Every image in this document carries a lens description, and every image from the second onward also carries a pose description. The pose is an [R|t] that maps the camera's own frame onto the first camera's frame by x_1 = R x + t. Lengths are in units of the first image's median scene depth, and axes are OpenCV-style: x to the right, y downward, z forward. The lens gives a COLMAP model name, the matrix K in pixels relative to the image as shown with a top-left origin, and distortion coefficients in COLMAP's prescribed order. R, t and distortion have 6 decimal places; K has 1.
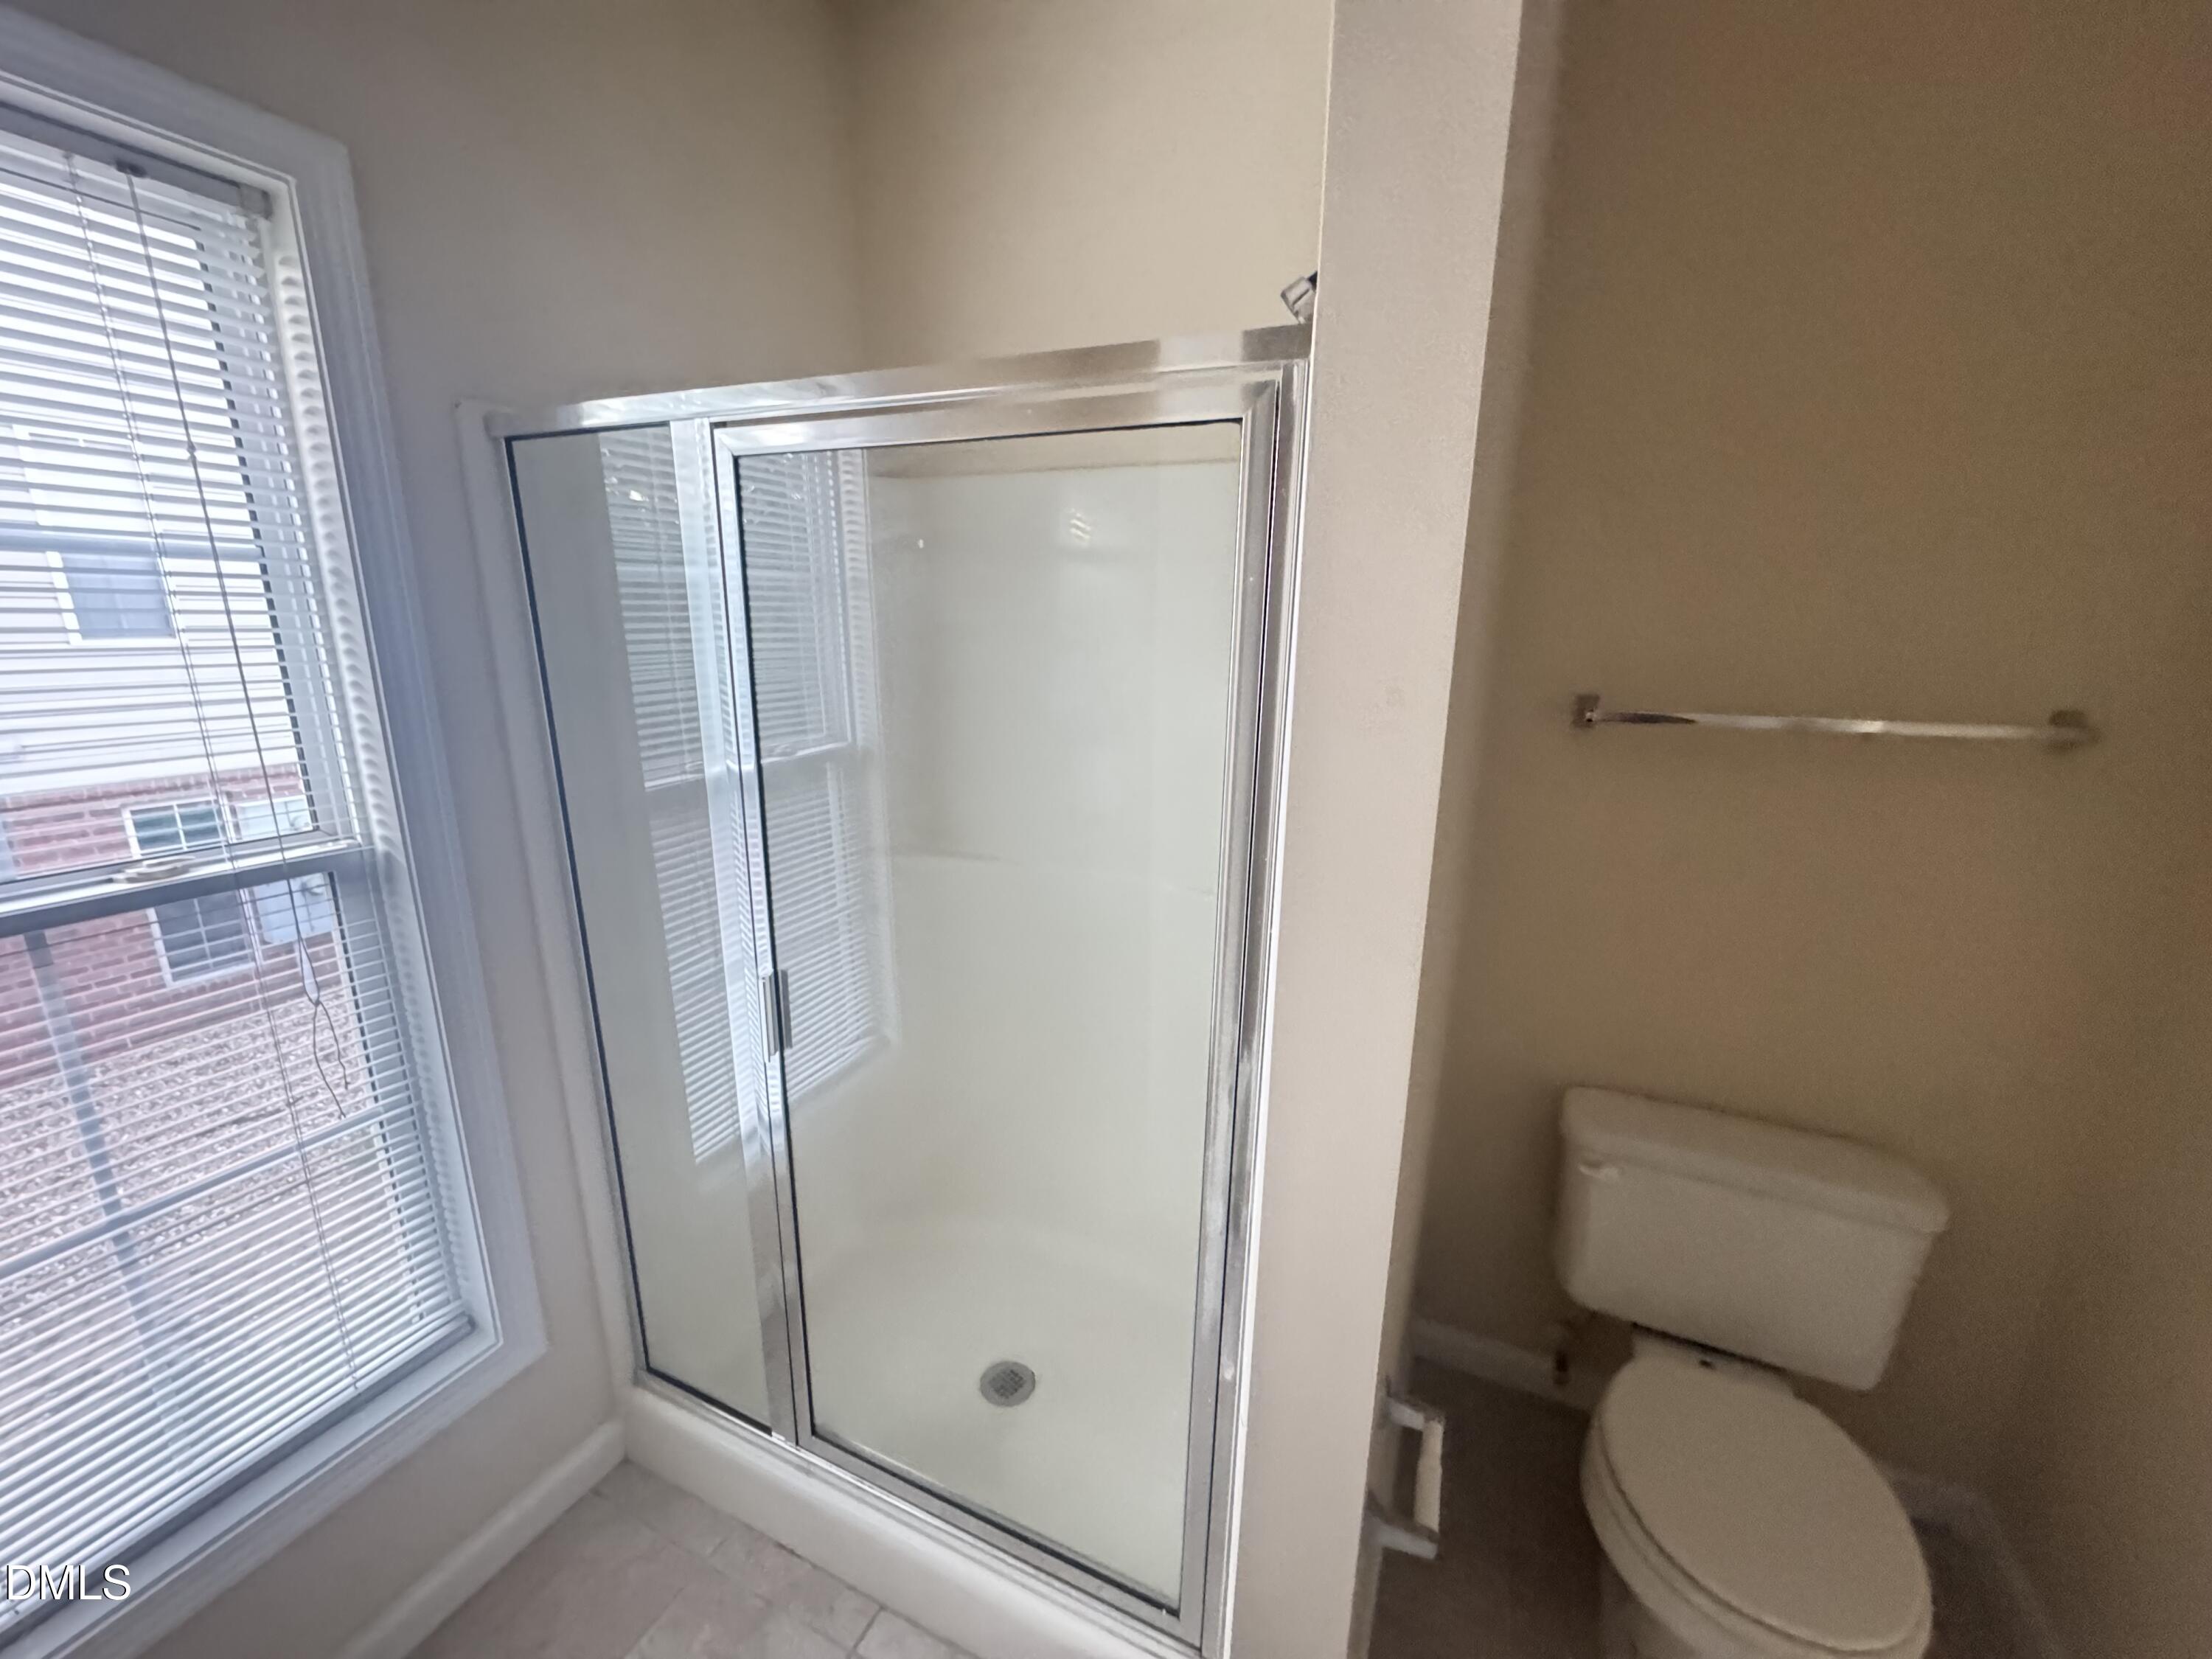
lens RADIAL K [[886.2, 0, 1107.7], [0, 886.2, 833.2], [0, 0, 1]] dist [-0.001345, 0.000711]
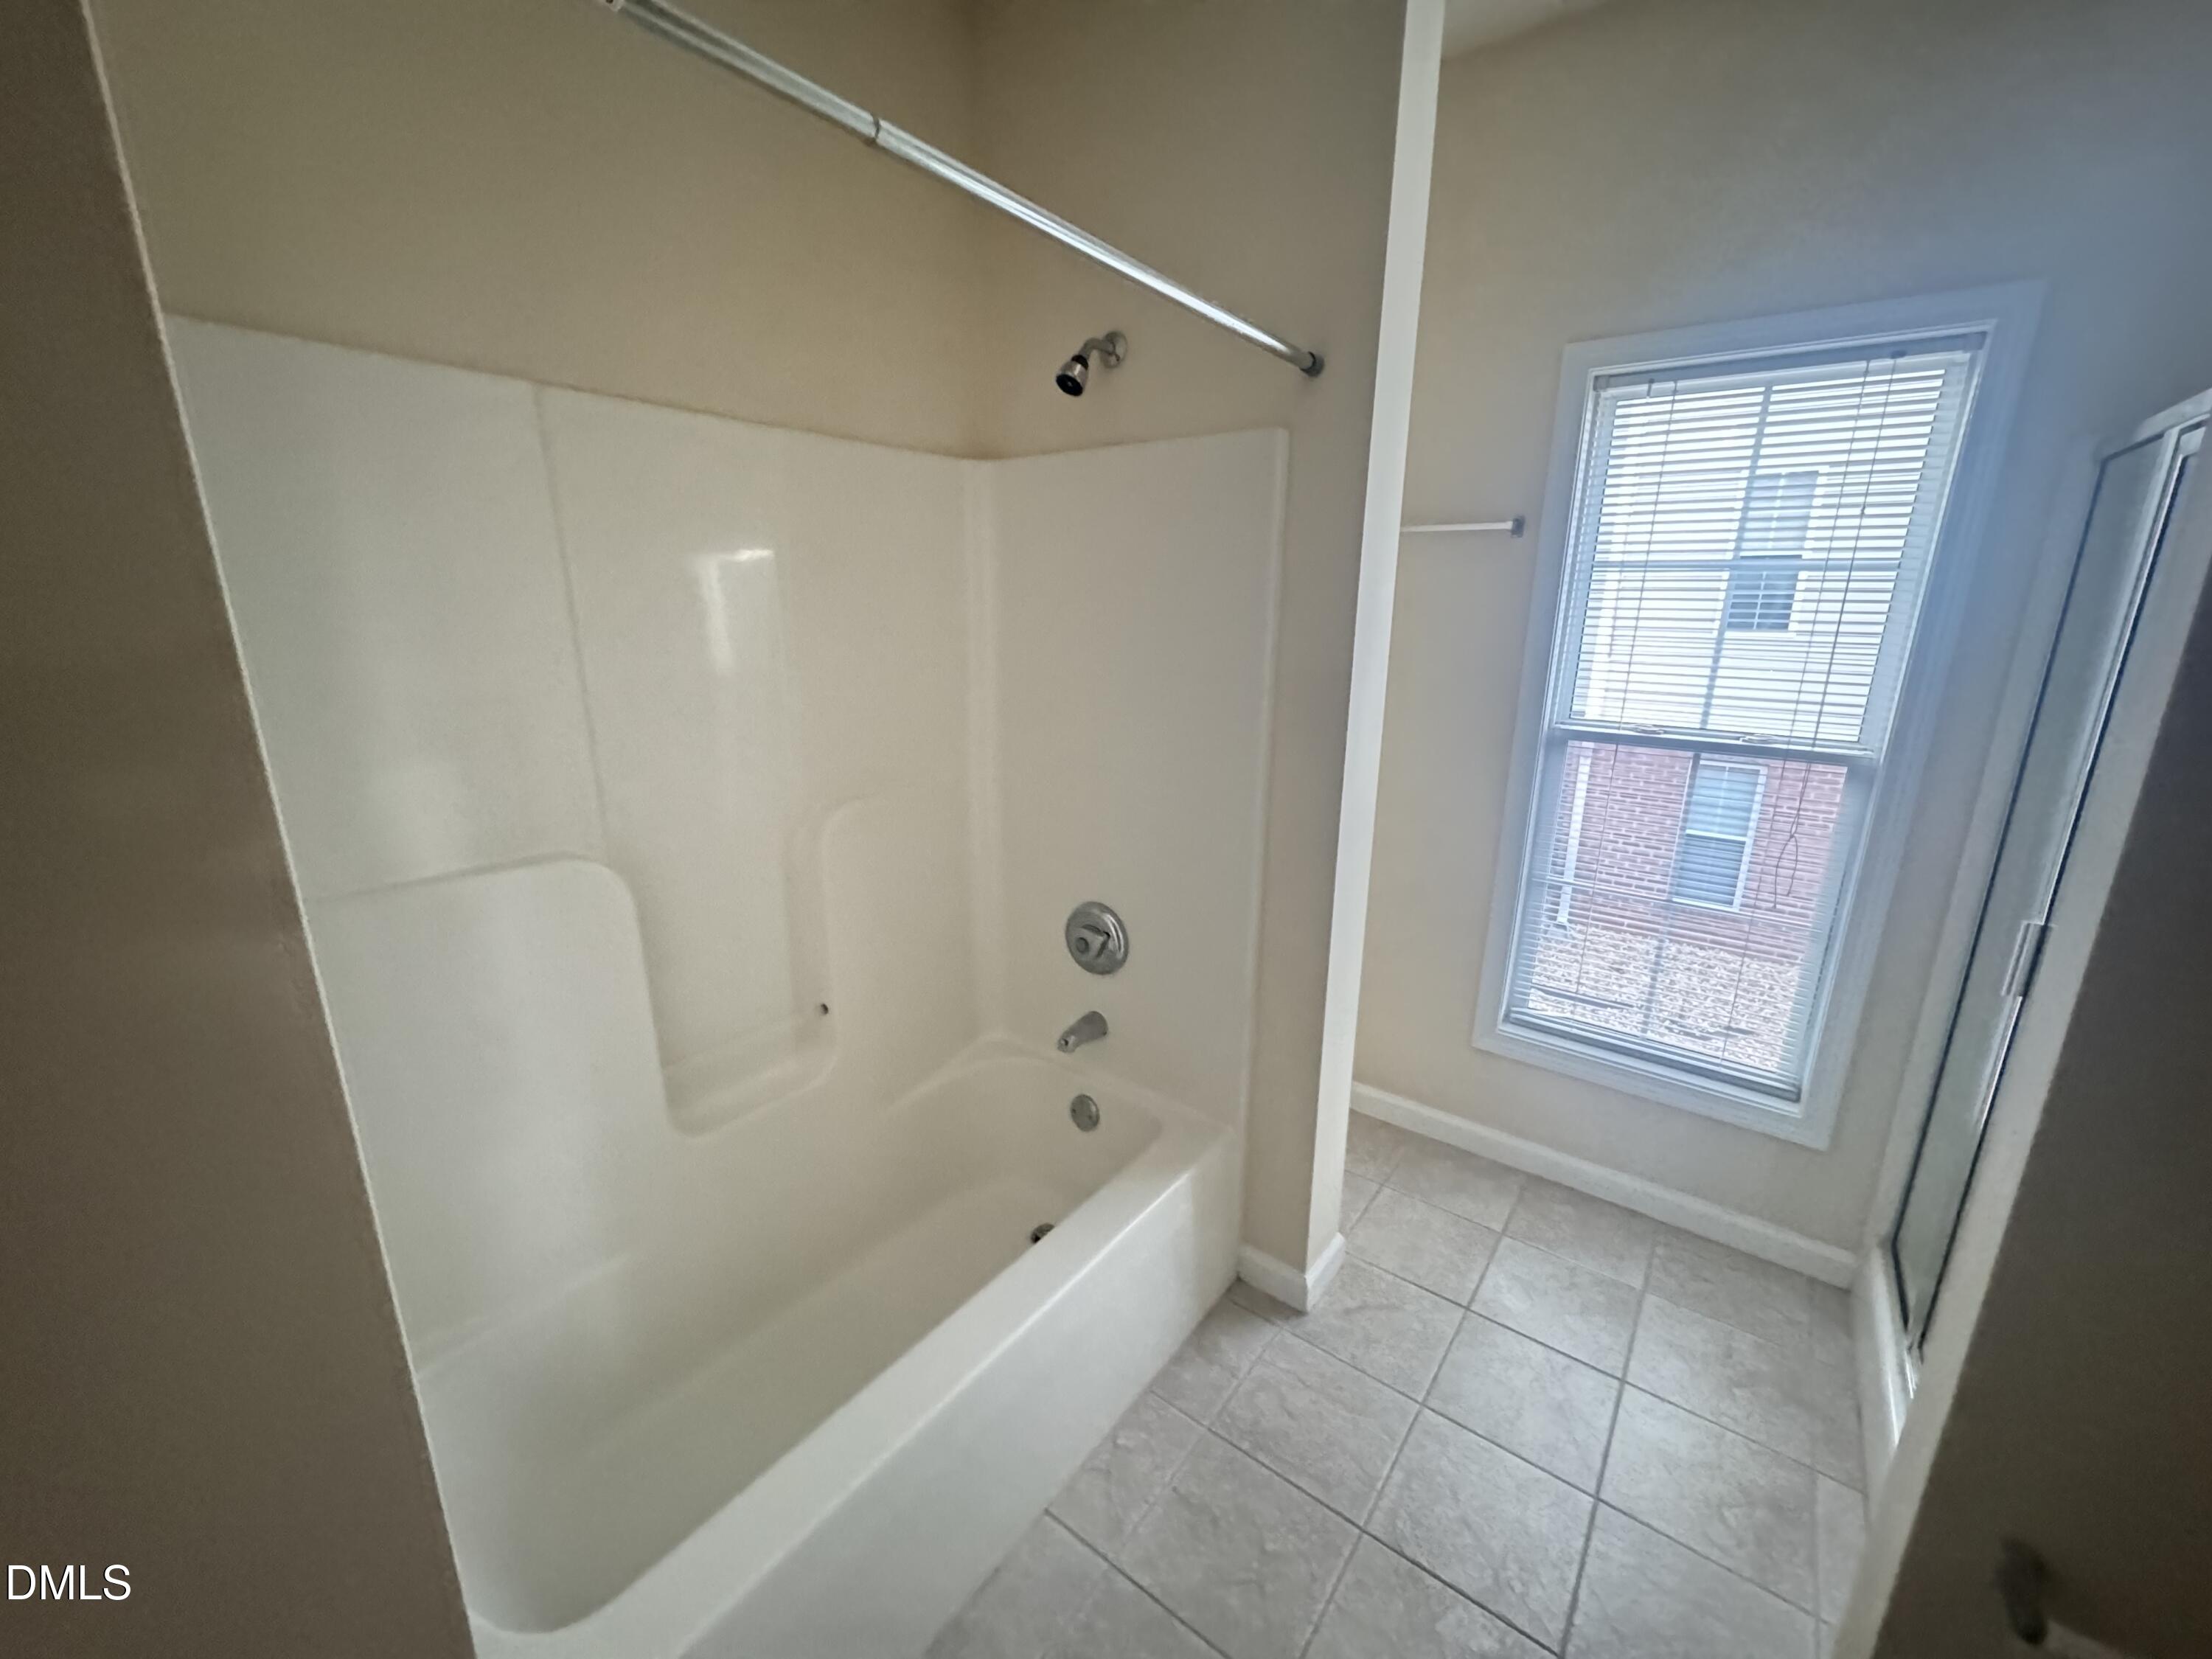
lens RADIAL K [[886.2, 0, 1109.1], [0, 886.2, 829.0], [0, 0, 1]] dist [-0.001345, 0.000711]
pose [[-0.229767, 0.233228, -0.944887, 1.087735], [-0.248800, 0.924526, 0.288703, 0.019709], [0.940907, 0.301423, -0.154398, 0.052939]]
